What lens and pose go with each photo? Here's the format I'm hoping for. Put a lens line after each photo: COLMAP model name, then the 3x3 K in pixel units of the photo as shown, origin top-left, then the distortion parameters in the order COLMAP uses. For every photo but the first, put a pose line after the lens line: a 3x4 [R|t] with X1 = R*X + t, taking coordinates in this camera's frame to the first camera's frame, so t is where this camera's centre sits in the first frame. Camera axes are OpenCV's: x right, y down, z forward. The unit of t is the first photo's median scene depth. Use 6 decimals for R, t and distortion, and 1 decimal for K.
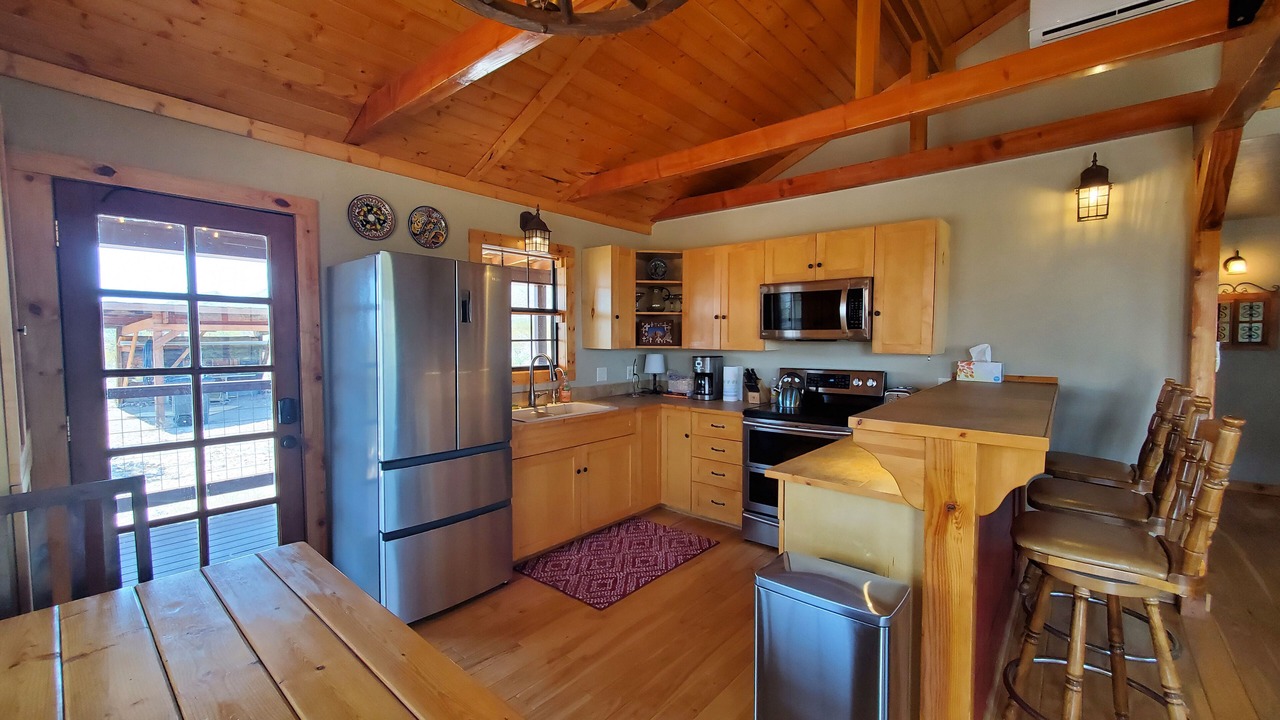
lens RADIAL K [[510.9, 0, 640.0], [0, 510.9, 360.0], [0, 0, 1]] dist [0.000758, -0.000053]
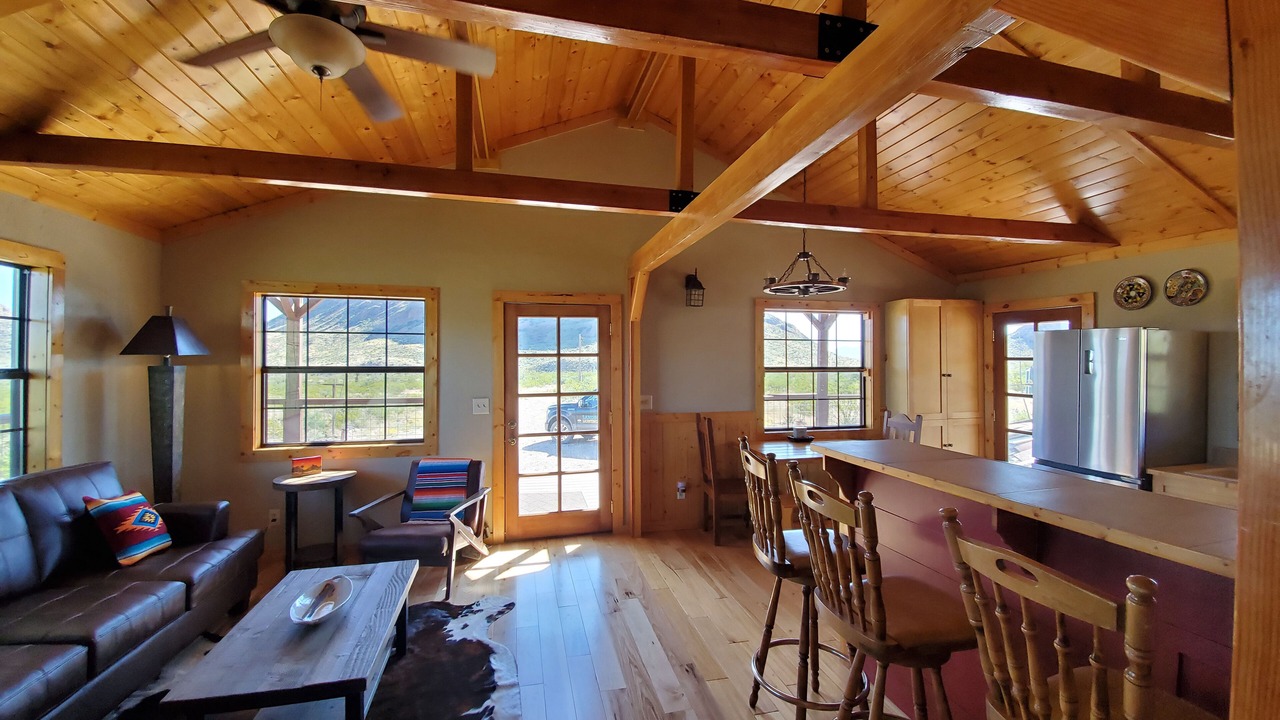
lens RADIAL K [[510.9, 0, 640.0], [0, 510.9, 360.0], [0, 0, 1]] dist [0.000758, -0.000053]
pose [[-0.568311, -0.012912, -0.822712, 1.306828], [-0.047375, 0.998732, 0.017051, -0.066685], [0.821449, 0.048666, -0.568202, 0.712493]]
